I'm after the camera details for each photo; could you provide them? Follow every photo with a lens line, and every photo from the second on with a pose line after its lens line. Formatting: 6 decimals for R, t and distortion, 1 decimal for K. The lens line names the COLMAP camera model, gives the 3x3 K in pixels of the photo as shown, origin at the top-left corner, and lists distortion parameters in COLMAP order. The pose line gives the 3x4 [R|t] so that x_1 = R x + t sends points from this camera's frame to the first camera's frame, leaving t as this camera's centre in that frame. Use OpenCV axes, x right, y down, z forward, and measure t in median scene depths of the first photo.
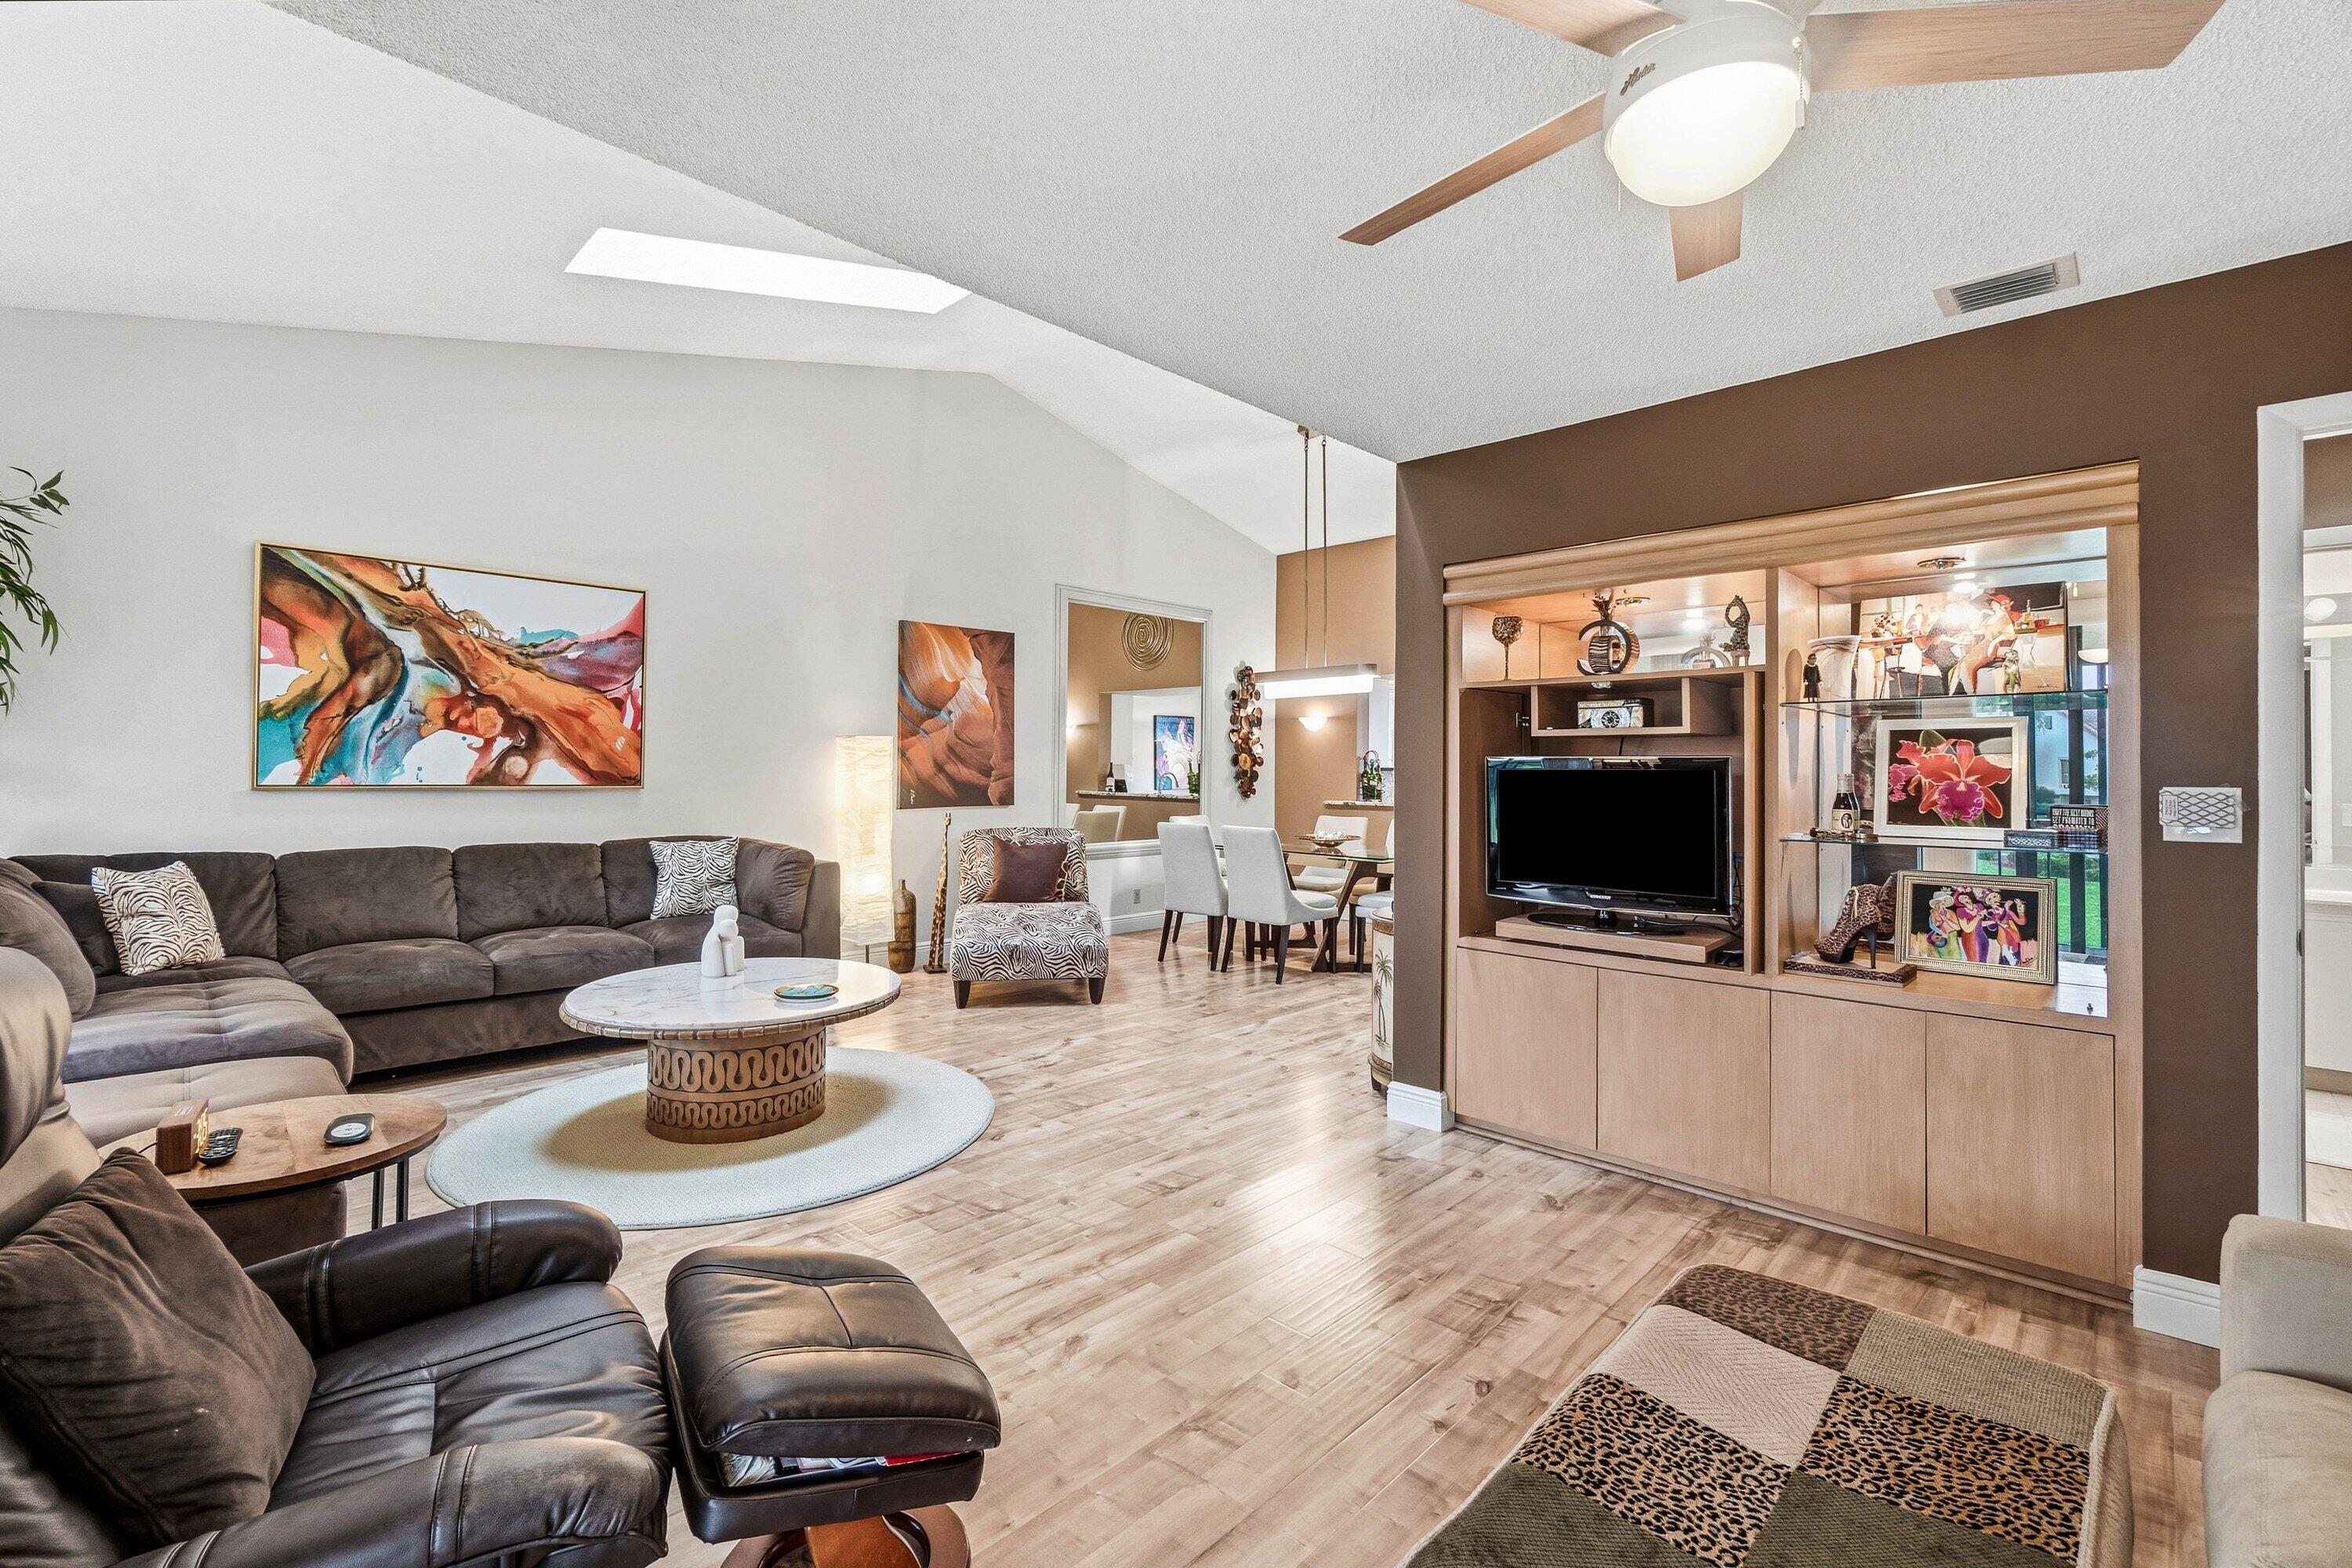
lens RADIAL K [[1023.2, 0, 1174.5], [0, 1023.2, 771.7], [0, 0, 1]] dist [0.000378, -0.000048]
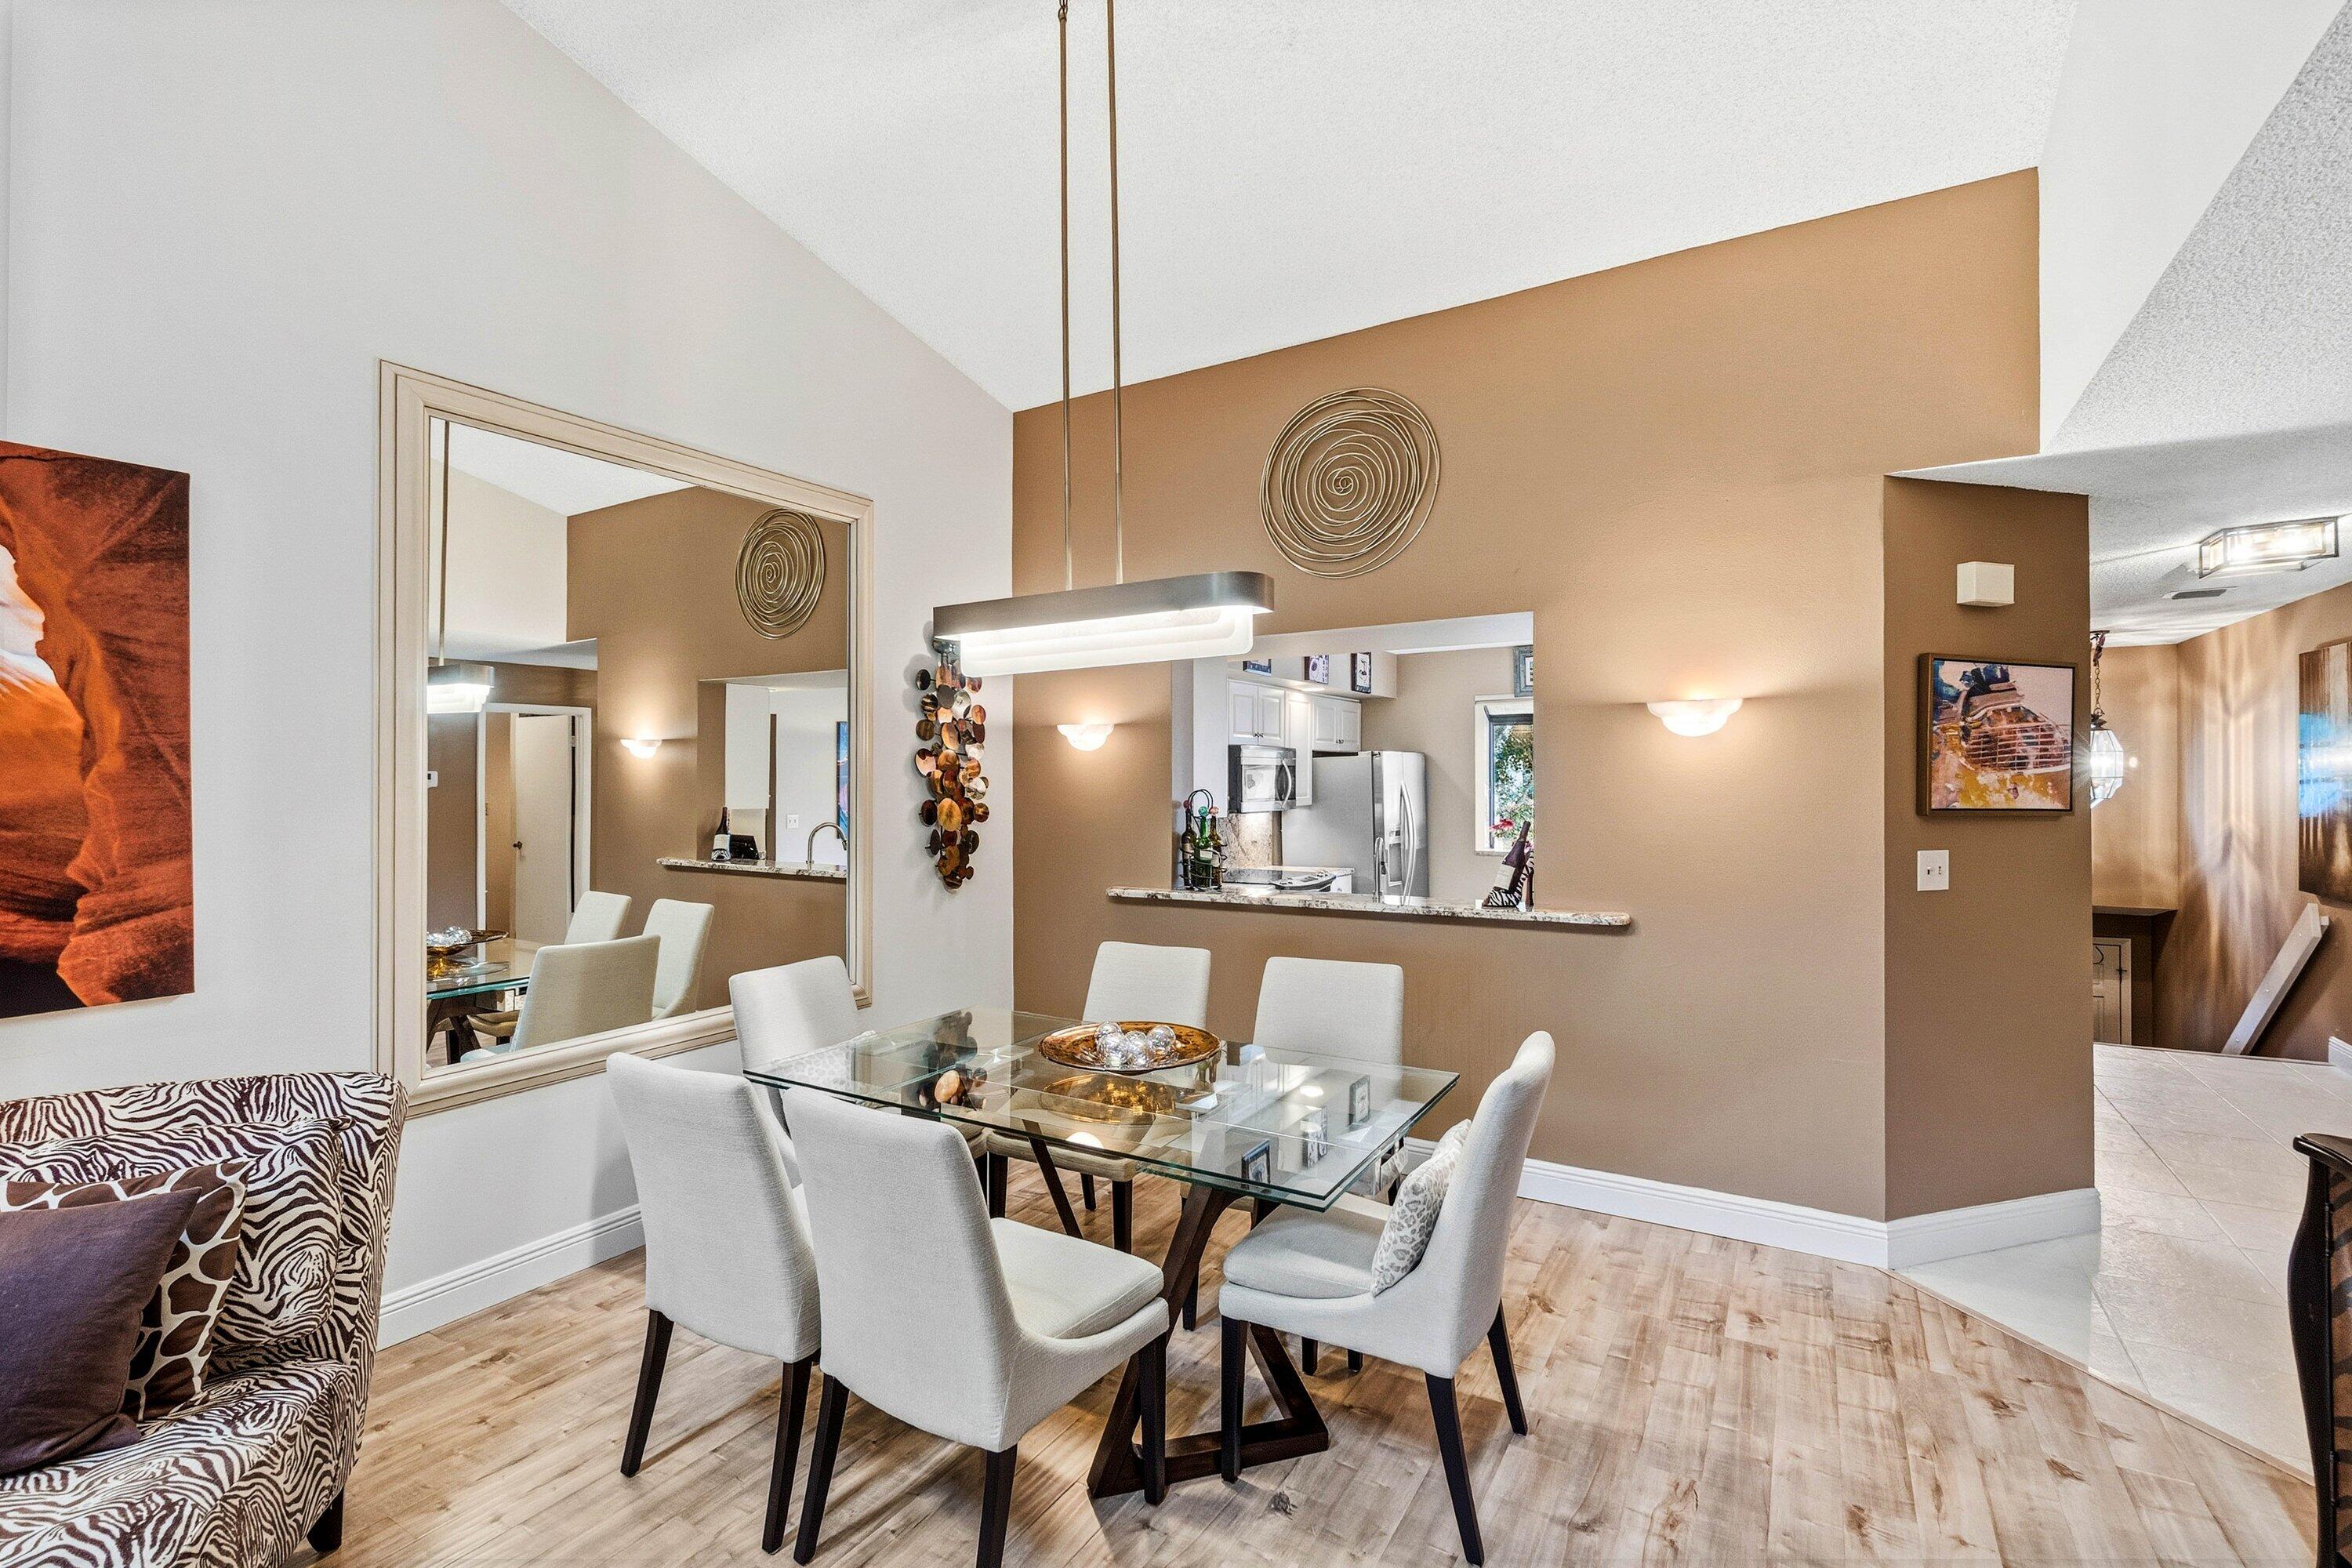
lens RADIAL K [[1023.2, 0, 1158.2], [0, 1023.2, 784.6], [0, 0, 1]] dist [0.000378, -0.000048]
pose [[0.978974, -0.013283, 0.203553, 0.067533], [0.011597, 0.999888, 0.009472, -0.027845], [-0.203656, -0.006912, 0.979018, 0.499546]]
